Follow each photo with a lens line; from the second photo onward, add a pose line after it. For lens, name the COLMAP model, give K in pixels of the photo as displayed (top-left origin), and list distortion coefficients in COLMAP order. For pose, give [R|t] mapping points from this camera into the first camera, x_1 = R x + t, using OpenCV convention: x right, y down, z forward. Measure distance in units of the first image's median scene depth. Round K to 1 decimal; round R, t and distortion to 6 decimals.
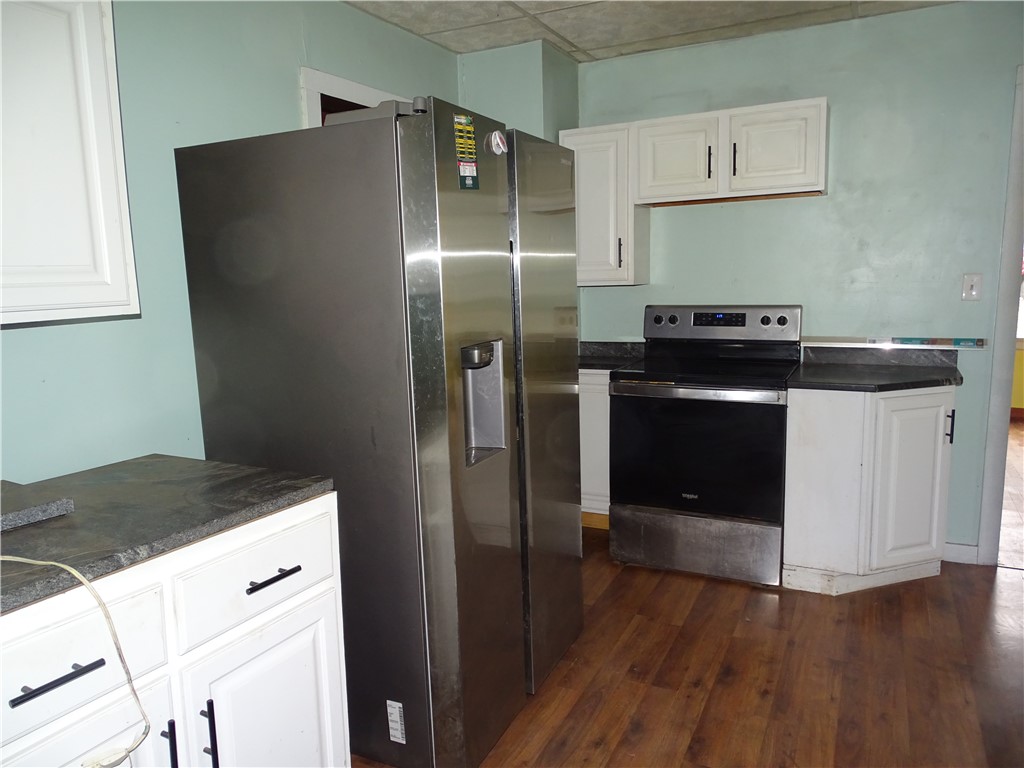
lens RADIAL K [[727.5, 0, 517.2], [0, 727.5, 378.5], [0, 0, 1]] dist [-0.000662, 0.008774]
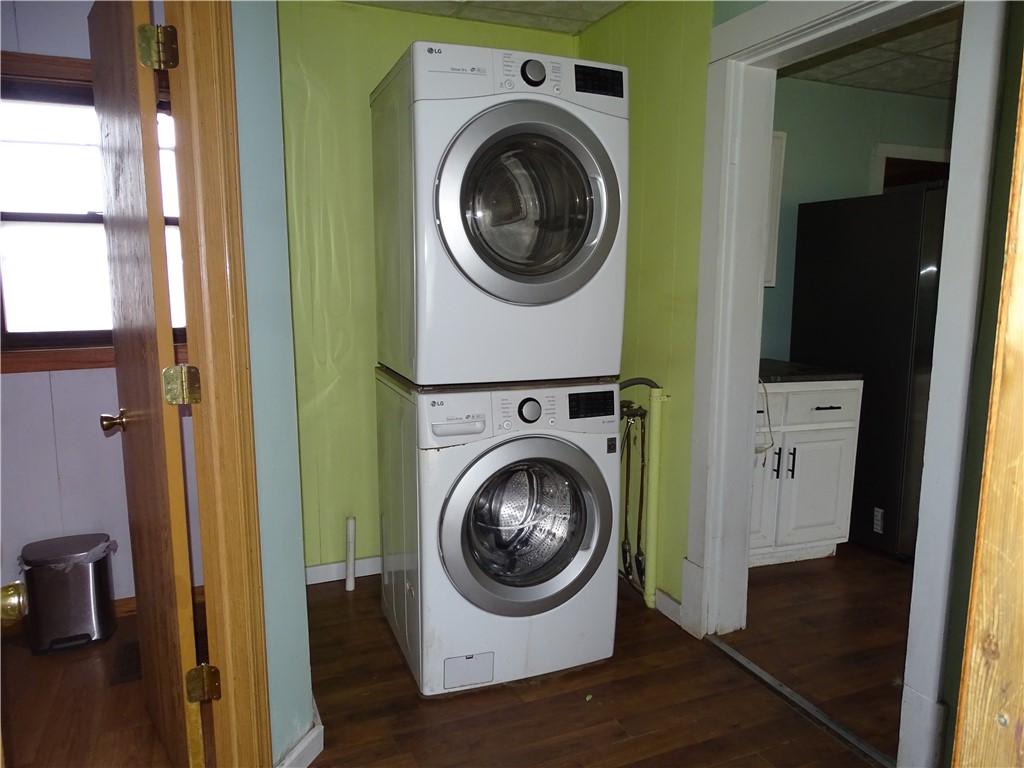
lens RADIAL K [[727.5, 0, 513.2], [0, 727.5, 384.0], [0, 0, 1]] dist [-0.000662, 0.008774]
pose [[0.761389, 0.127955, -0.635543, 0.289338], [-0.119801, 0.991215, 0.056040, 0.171164], [0.637130, 0.033471, 0.770029, -1.141083]]
